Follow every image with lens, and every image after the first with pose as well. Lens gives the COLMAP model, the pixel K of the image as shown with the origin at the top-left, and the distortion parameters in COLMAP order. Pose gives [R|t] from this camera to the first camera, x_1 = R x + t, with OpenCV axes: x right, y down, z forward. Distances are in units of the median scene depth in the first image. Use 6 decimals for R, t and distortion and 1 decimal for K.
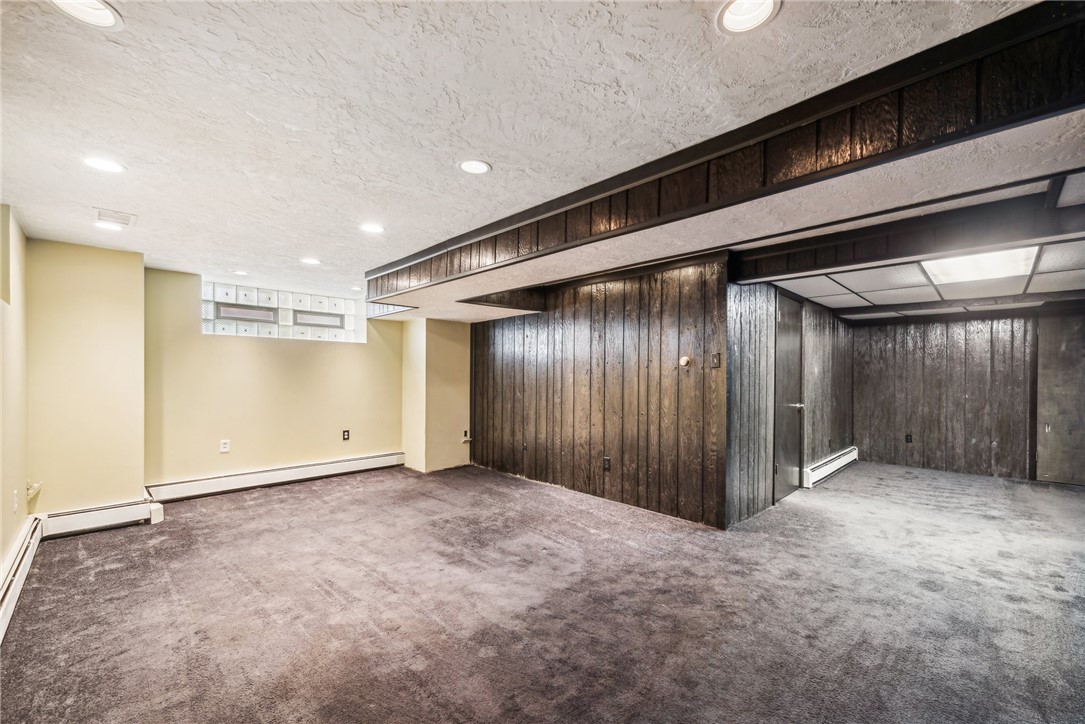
lens RADIAL K [[440.7, 0, 544.6], [0, 440.7, 378.8], [0, 0, 1]] dist [0.000412, -0.000363]
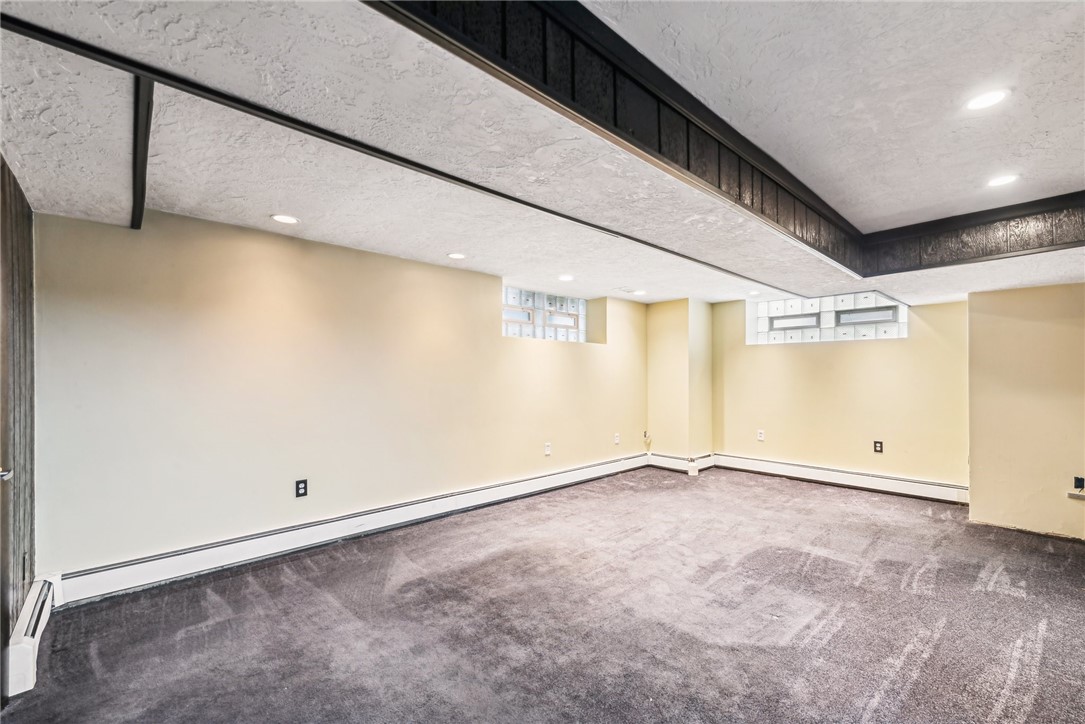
lens RADIAL K [[440.7, 0, 544.6], [0, 440.7, 378.8], [0, 0, 1]] dist [0.000412, -0.000363]
pose [[-0.043109, 0.003794, -0.999063, 0.629010], [-0.009236, 0.999949, 0.004196, -0.003964], [0.999028, 0.009408, -0.043072, 0.551565]]
